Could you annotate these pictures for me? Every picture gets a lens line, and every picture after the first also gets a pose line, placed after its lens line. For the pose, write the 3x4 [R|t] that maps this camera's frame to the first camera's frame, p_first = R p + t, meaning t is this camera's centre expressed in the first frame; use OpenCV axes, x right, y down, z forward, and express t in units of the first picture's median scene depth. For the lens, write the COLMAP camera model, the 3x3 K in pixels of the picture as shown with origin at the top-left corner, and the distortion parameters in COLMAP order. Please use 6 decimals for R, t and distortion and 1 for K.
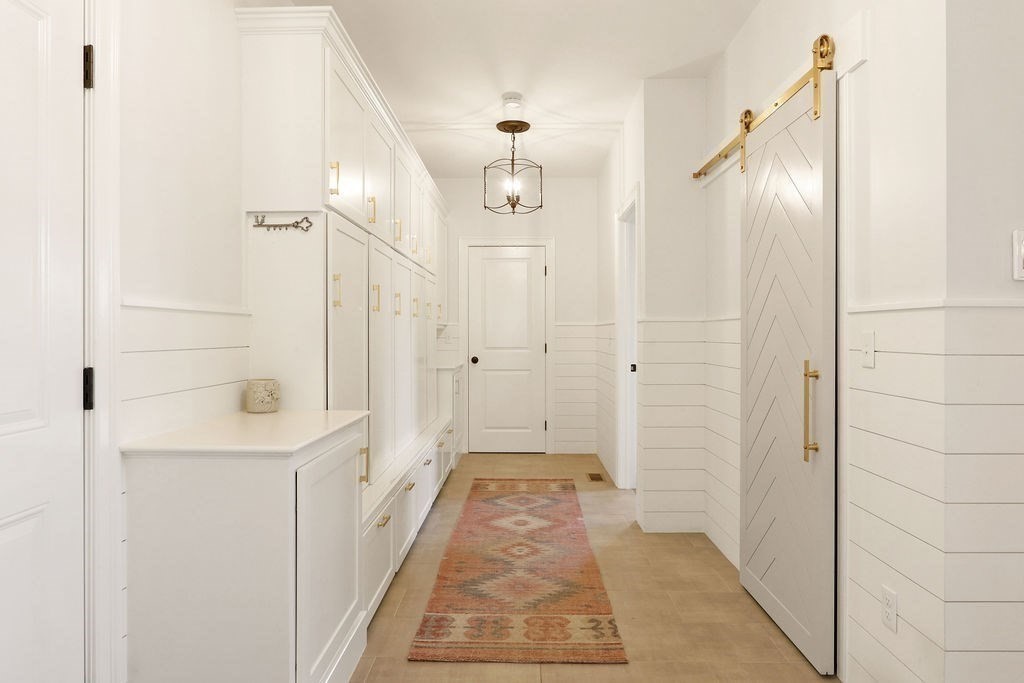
lens RADIAL K [[614.6, 0, 511.9], [0, 614.6, 338.6], [0, 0, 1]] dist [-0.000022, 0.000000]
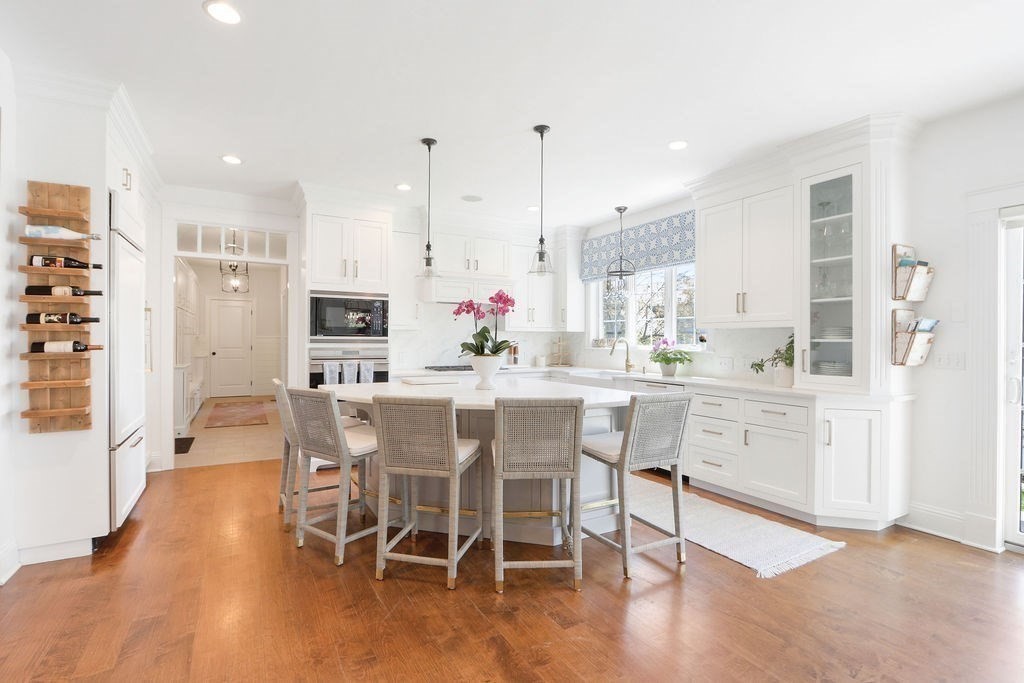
lens RADIAL K [[484.6, 0, 509.9], [0, 484.6, 339.2], [0, 0, 1]] dist [-0.012713, -0.000644]
pose [[0.860598, 0.008425, 0.509215, -0.031282], [-0.002836, 0.999927, -0.011750, 0.000998], [-0.509277, 0.008668, 0.860559, -1.113327]]
